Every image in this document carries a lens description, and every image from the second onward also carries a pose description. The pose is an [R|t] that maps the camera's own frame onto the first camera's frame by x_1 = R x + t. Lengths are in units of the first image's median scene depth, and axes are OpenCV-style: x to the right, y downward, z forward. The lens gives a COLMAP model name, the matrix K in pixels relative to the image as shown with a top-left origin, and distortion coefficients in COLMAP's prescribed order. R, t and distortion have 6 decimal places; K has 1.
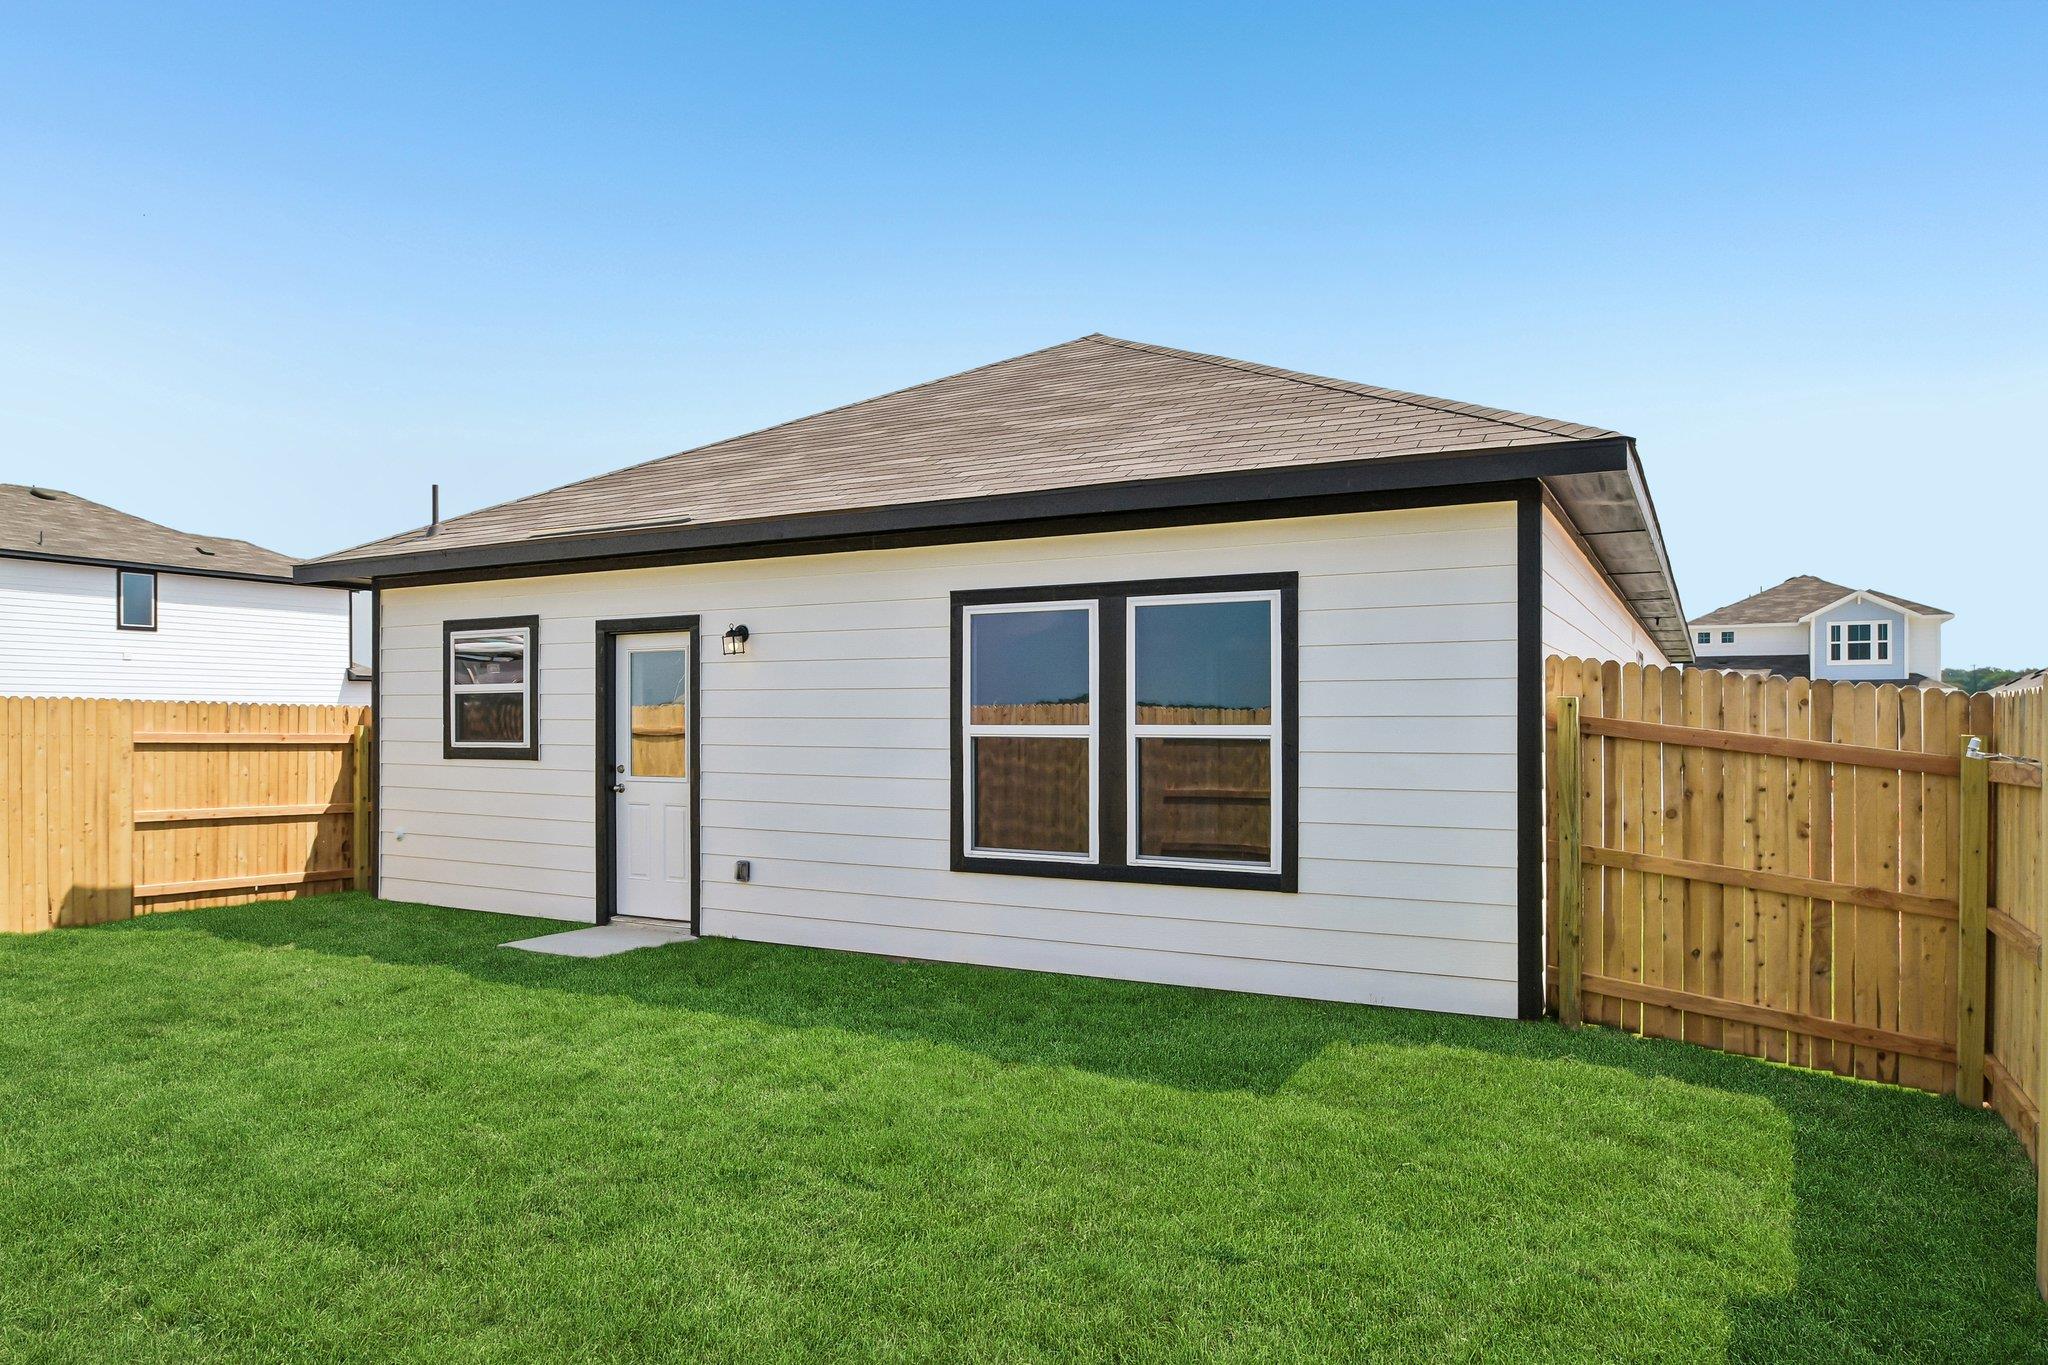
lens RADIAL K [[1276.2, 0, 1025.2], [0, 1276.2, 731.0], [0, 0, 1]] dist [-0.042421, 0.000431]
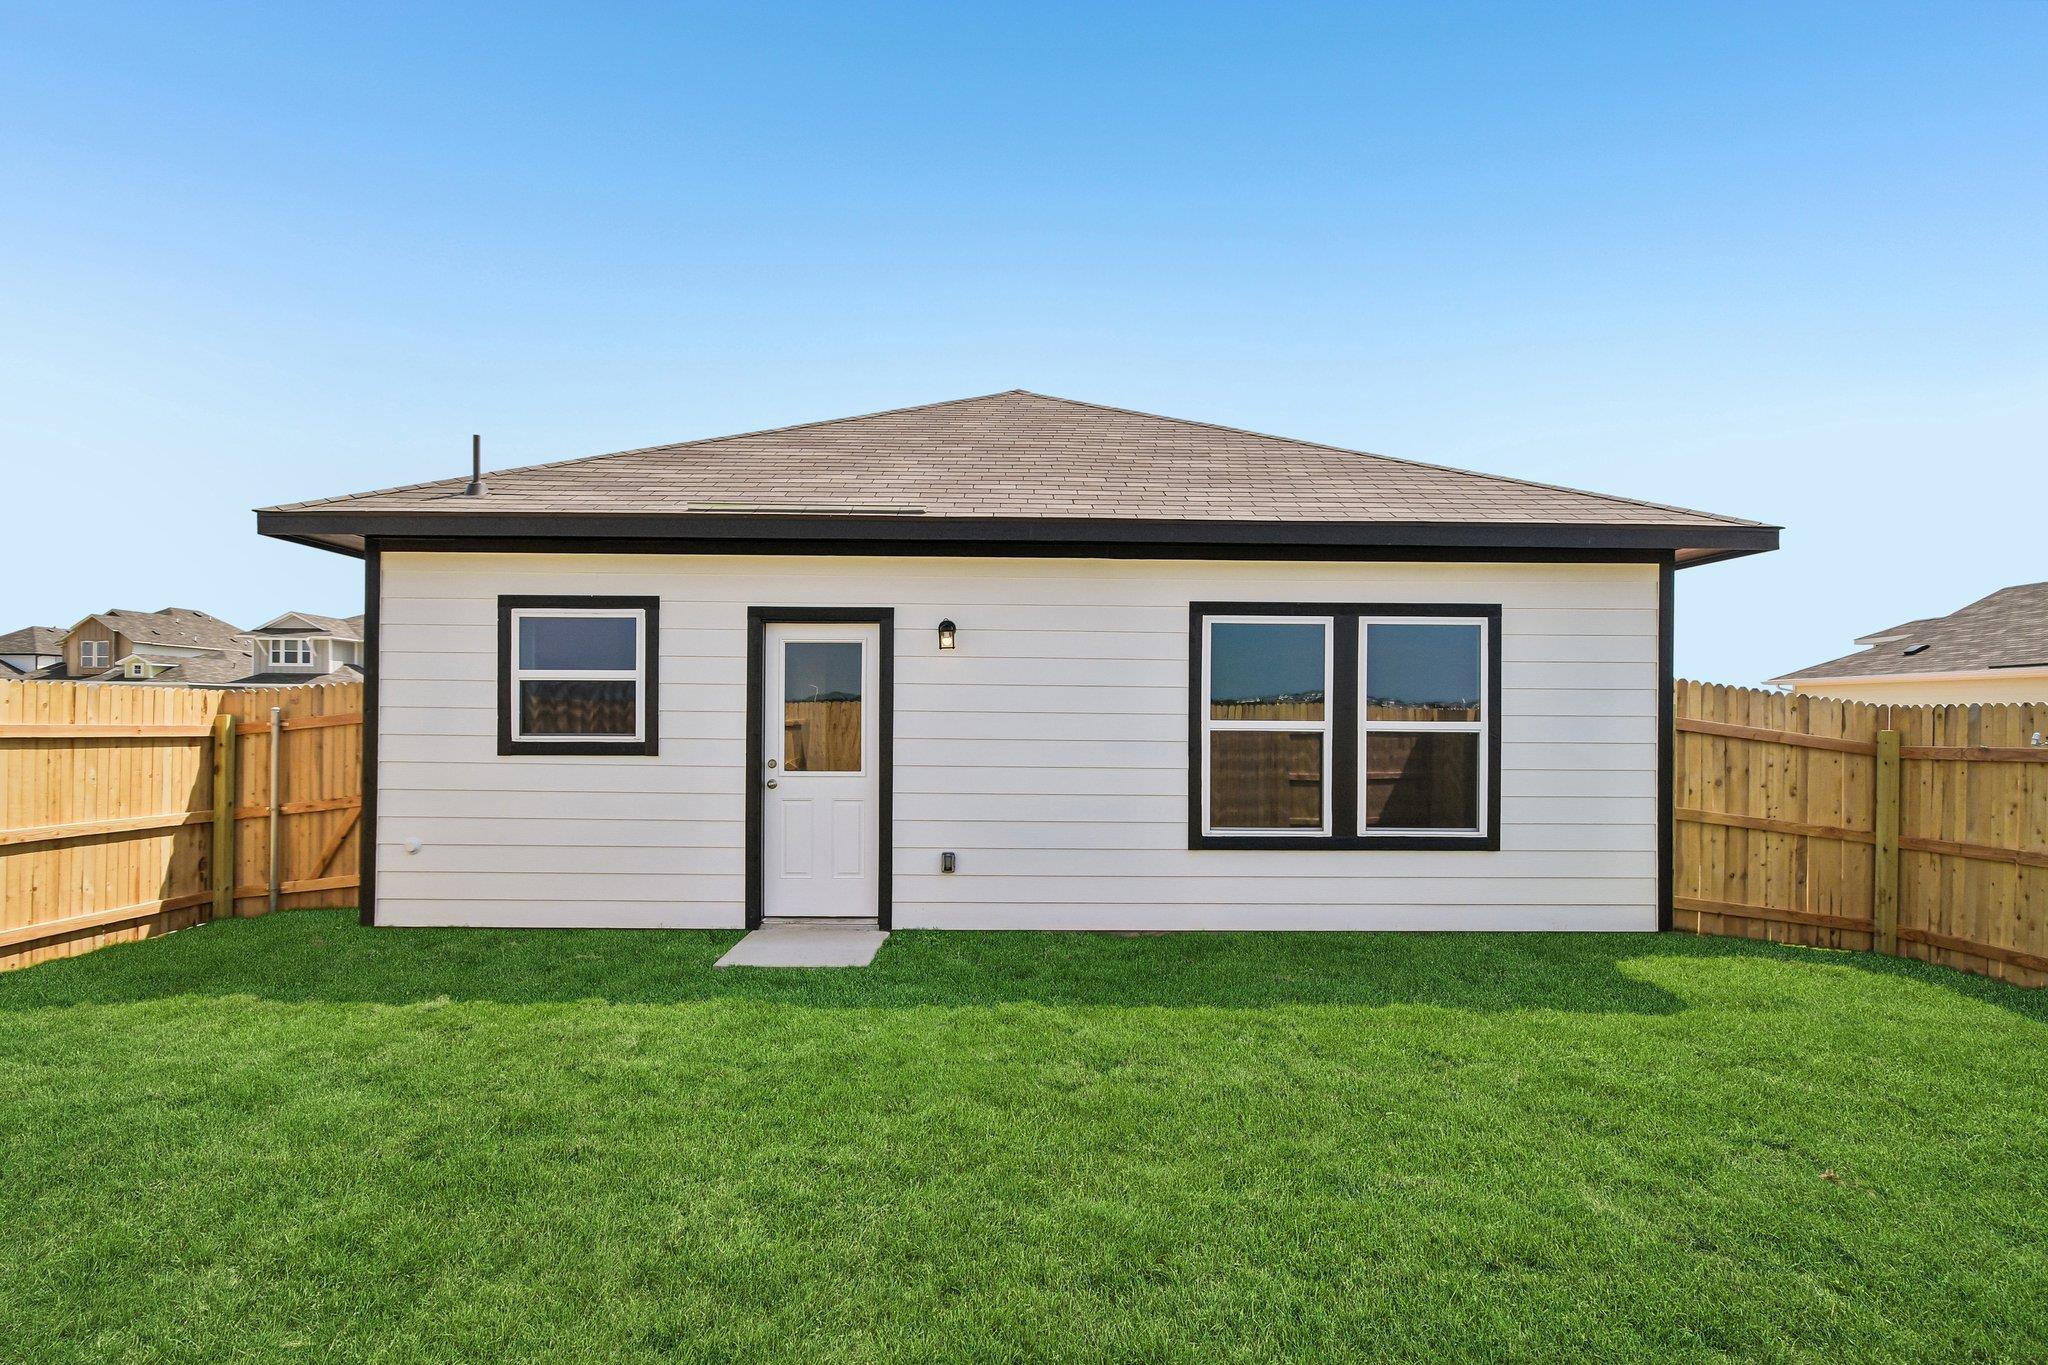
lens RADIAL K [[977.0, 0, 1025.2], [0, 977.0, 716.3], [0, 0, 1]] dist [-0.000611, -0.016024]
pose [[0.872266, 0.006958, 0.488982, -0.606597], [-0.003793, 0.999965, -0.007462, -0.001082], [-0.489017, 0.004654, 0.872262, 0.316763]]
